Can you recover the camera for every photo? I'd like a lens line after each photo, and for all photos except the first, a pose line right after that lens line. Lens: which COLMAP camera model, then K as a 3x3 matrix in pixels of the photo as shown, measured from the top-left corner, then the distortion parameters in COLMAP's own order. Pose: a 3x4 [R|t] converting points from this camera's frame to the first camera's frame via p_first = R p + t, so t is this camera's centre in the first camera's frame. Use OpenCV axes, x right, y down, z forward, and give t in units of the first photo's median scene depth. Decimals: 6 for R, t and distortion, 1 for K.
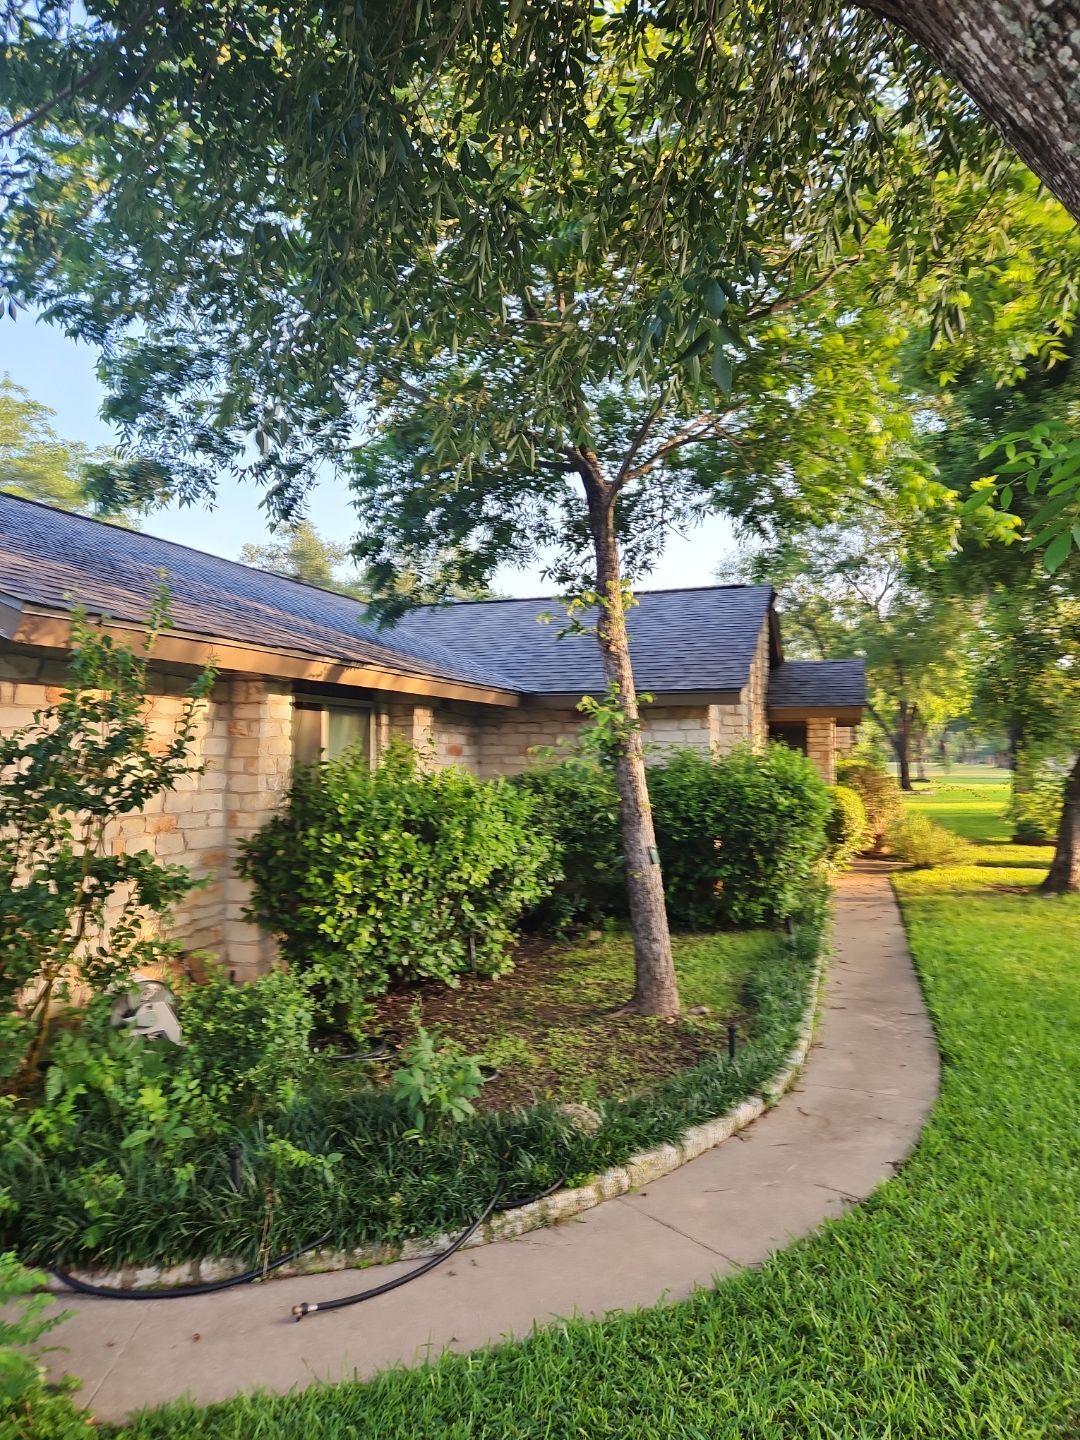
lens RADIAL K [[967.5, 0, 569.3], [0, 967.5, 699.8], [0, 0, 1]] dist [0.095234, -0.070021]
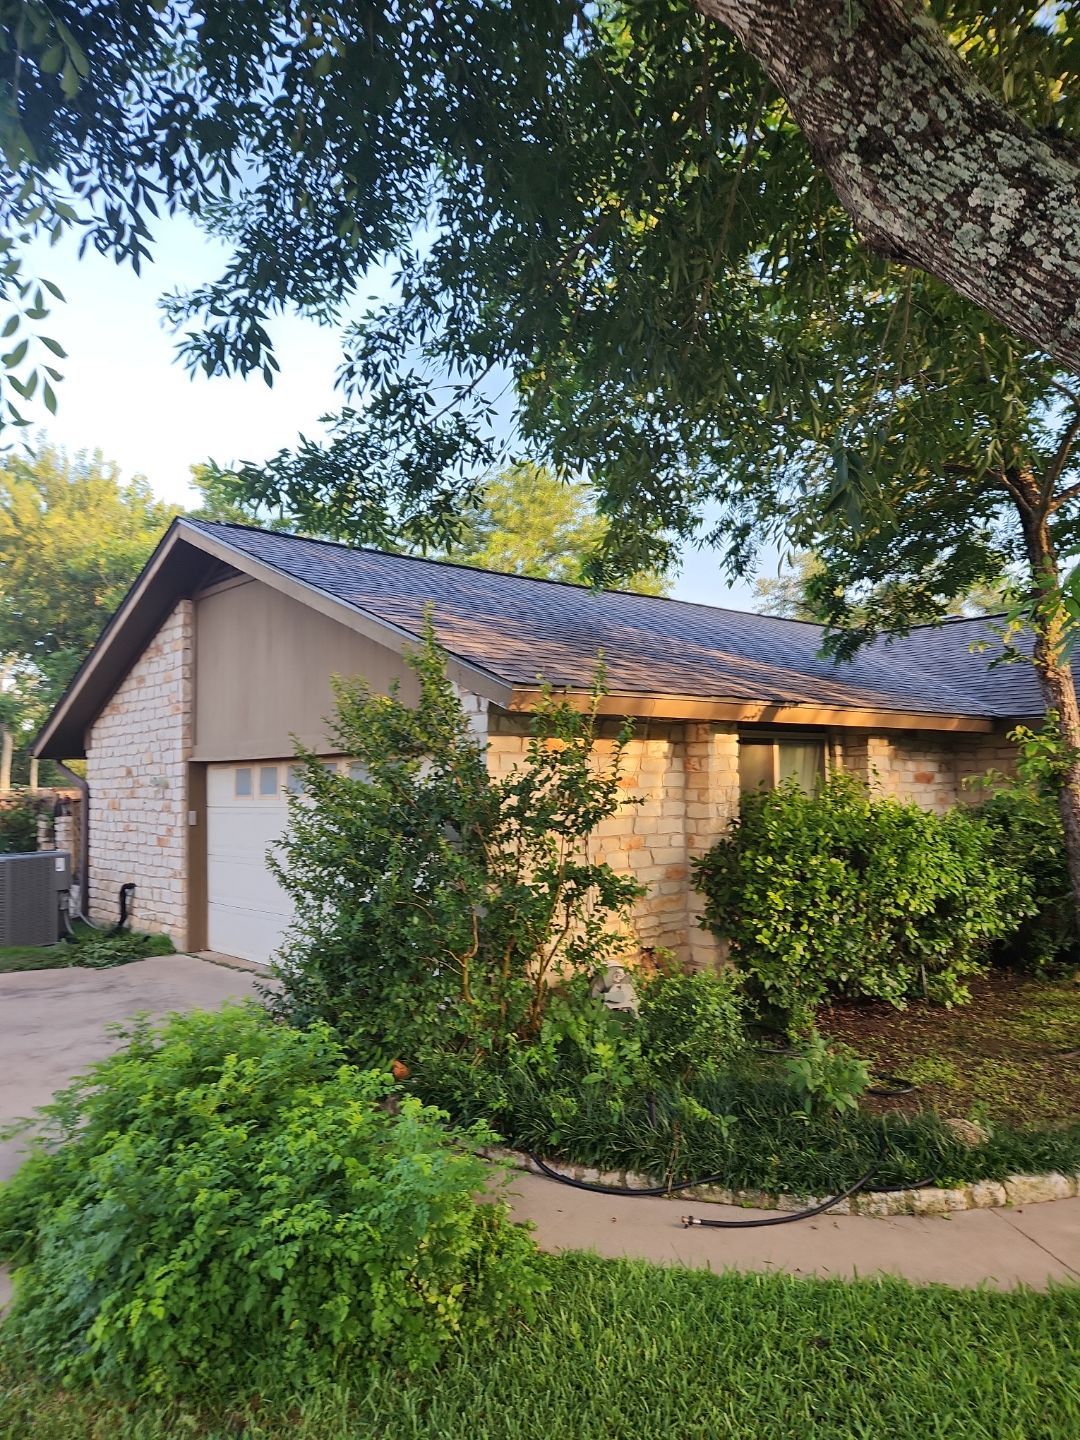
lens RADIAL K [[967.5, 0, 569.3], [0, 967.5, 699.8], [0, 0, 1]] dist [0.095234, -0.070021]
pose [[0.864679, -0.050999, -0.499729, 0.138197], [0.039708, 0.998659, -0.033210, -0.016969], [0.500752, 0.008873, 0.865545, -0.103740]]
